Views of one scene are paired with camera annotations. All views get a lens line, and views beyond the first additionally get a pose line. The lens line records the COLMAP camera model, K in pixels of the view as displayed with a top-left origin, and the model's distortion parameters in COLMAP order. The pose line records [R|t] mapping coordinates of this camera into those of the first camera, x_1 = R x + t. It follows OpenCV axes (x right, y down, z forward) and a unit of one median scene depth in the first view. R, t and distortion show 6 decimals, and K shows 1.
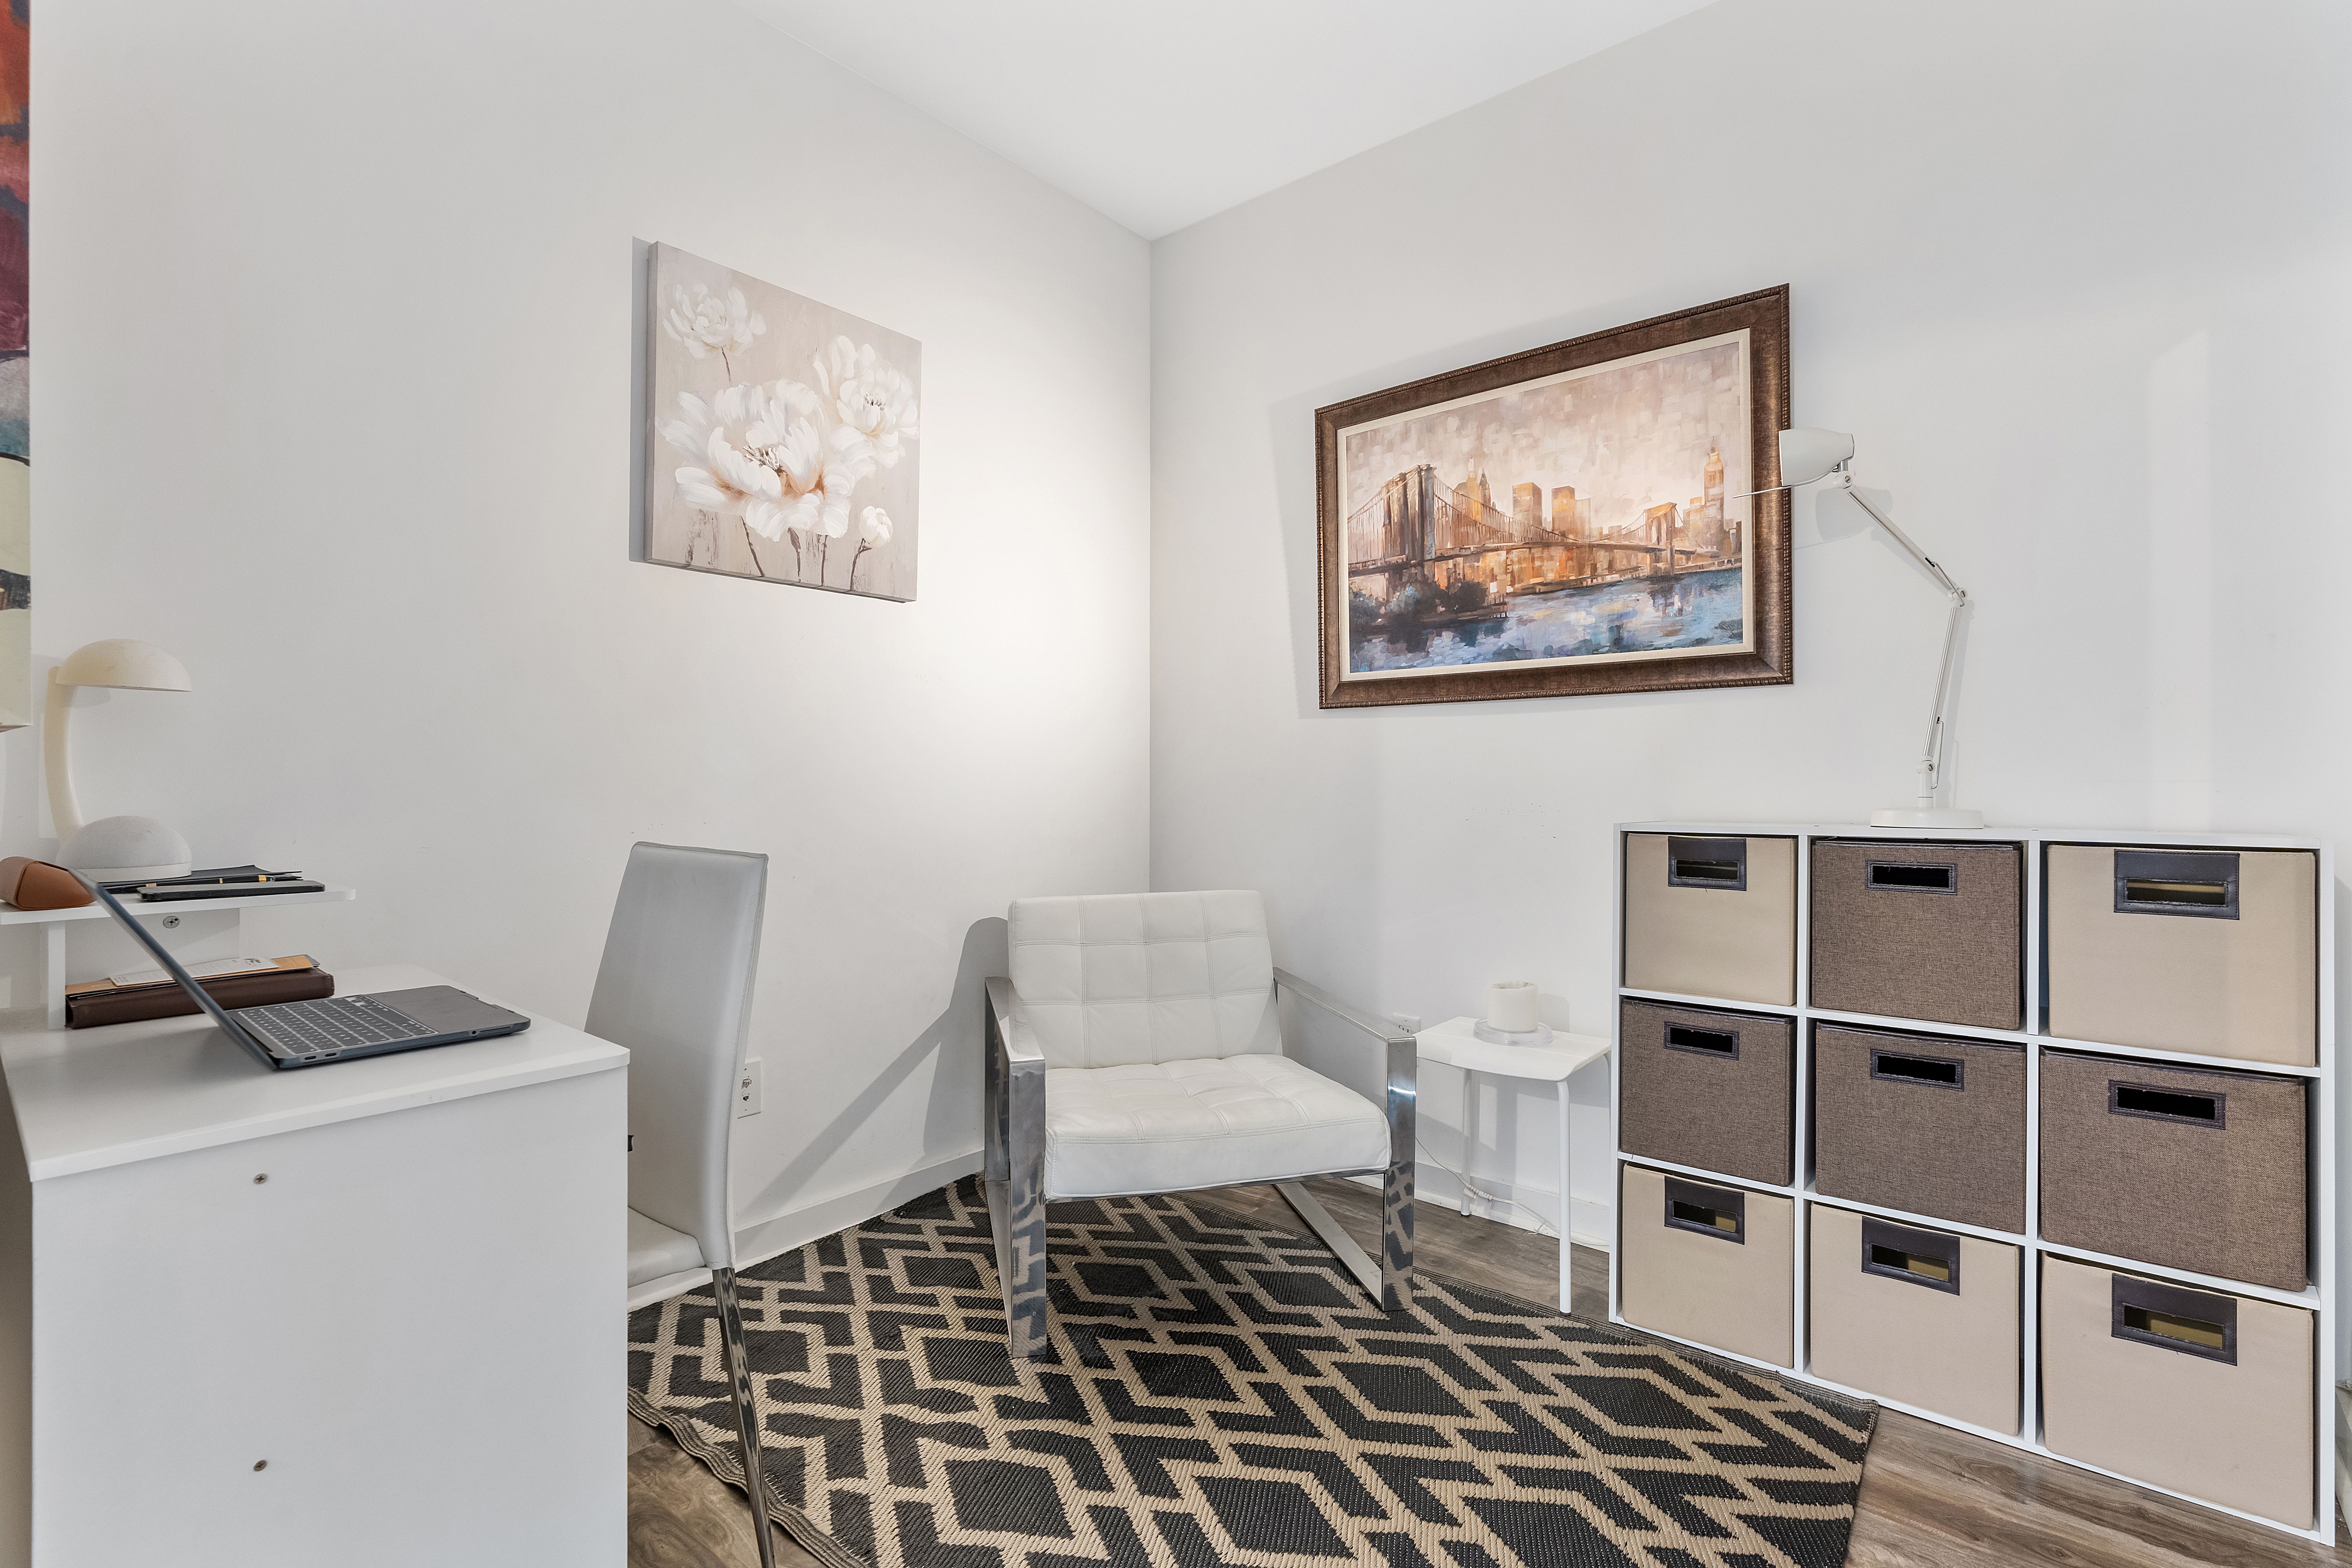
lens RADIAL K [[1068.1, 0, 1176.0], [0, 1068.1, 784.0], [0, 0, 1]] dist [-0.001437, 0.001647]
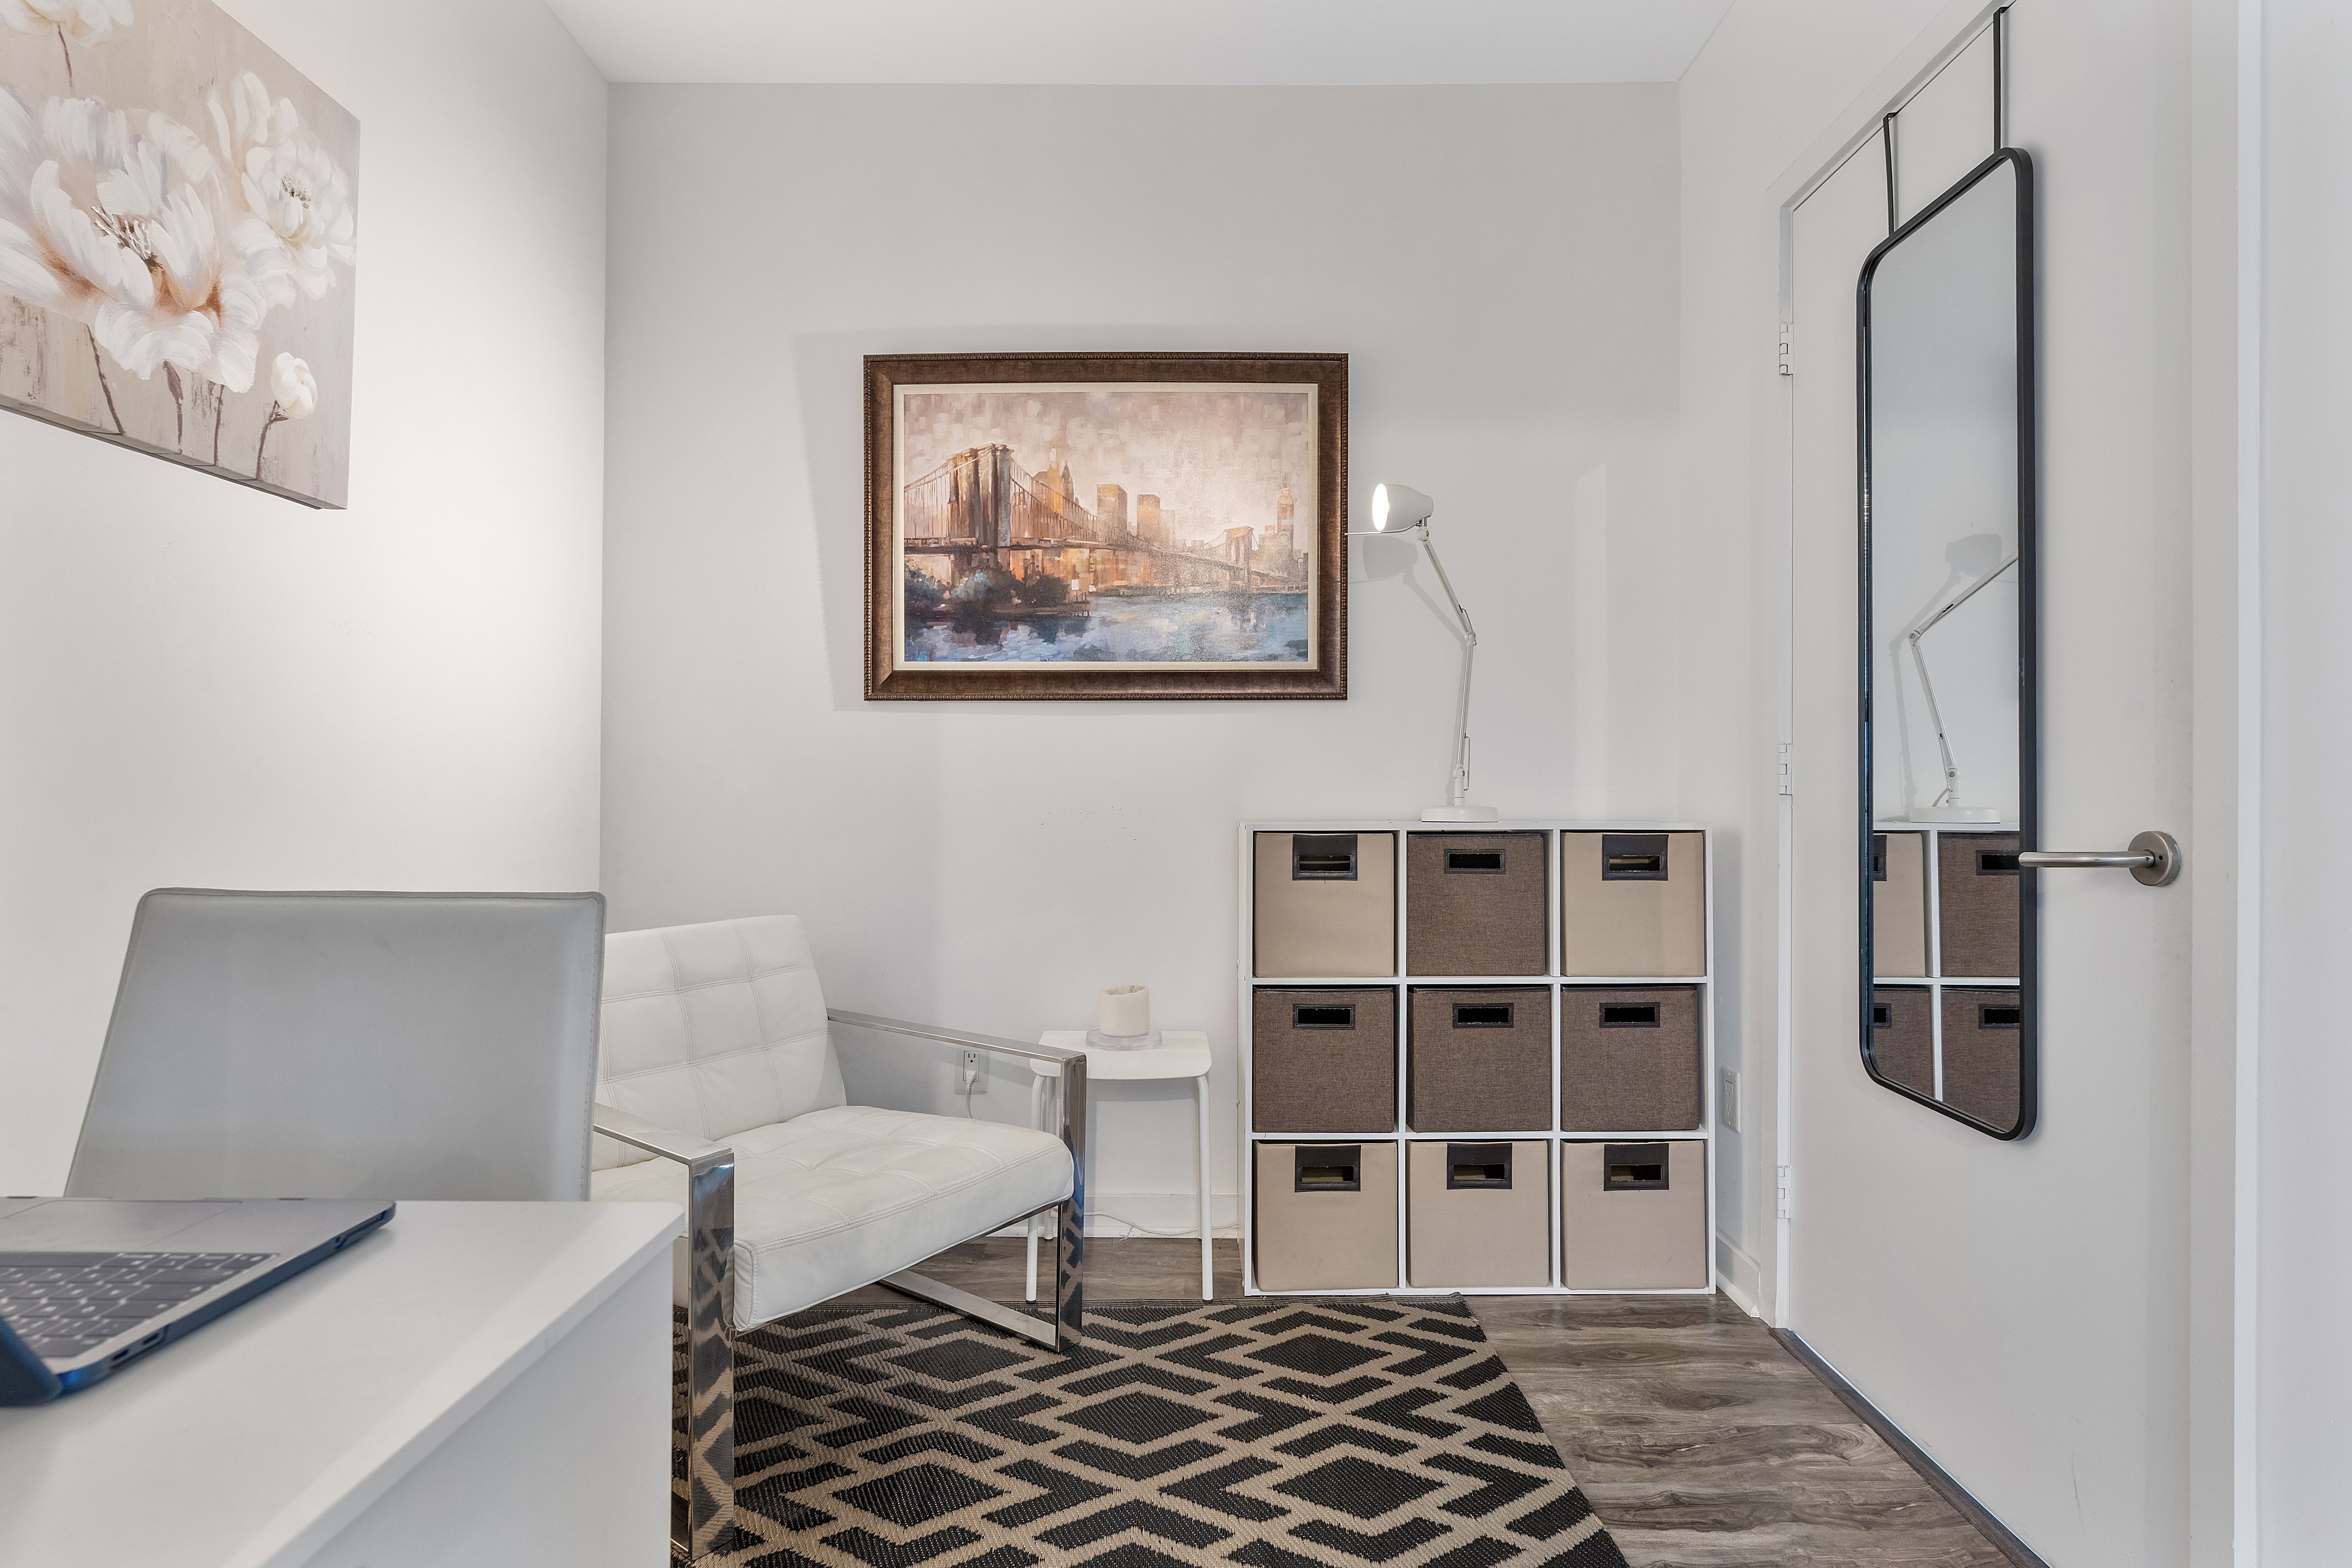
lens RADIAL K [[1181.8, 0, 1177.6], [0, 1181.8, 777.6], [0, 0, 1]] dist [-0.005141, 0.008244]
pose [[0.770108, 0.004910, 0.637894, -0.355151], [0.000576, 0.999965, -0.008392, 0.000654], [-0.637913, 0.006830, 0.770078, 0.126696]]
